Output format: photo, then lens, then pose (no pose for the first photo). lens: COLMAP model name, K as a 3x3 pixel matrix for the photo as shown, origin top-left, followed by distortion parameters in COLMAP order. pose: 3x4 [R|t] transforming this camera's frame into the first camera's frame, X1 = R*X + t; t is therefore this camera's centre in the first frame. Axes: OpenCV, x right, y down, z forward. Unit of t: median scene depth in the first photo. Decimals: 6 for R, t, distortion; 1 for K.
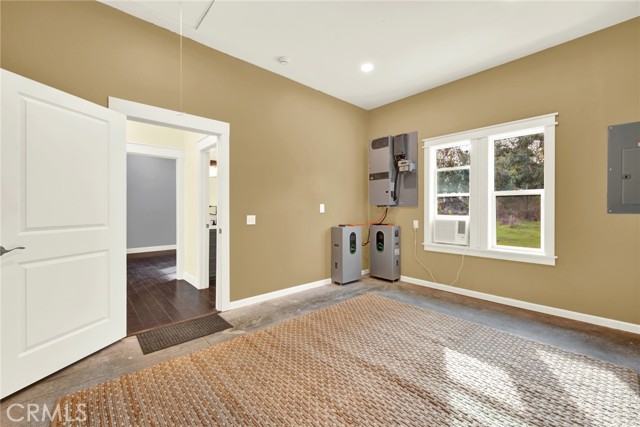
lens RADIAL K [[261.7, 0, 323.6], [0, 261.7, 213.1], [0, 0, 1]] dist [0.001212, -0.001105]
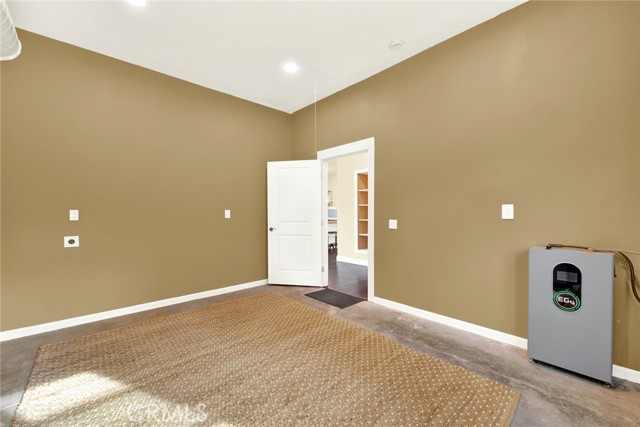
lens RADIAL K [[261.7, 0, 323.6], [0, 261.7, 213.1], [0, 0, 1]] dist [0.001212, -0.001105]
pose [[0.011830, 0.003023, -0.999925, 0.735427], [-0.006831, 0.999972, 0.002943, -0.017409], [0.999907, 0.006796, 0.011850, 0.738389]]
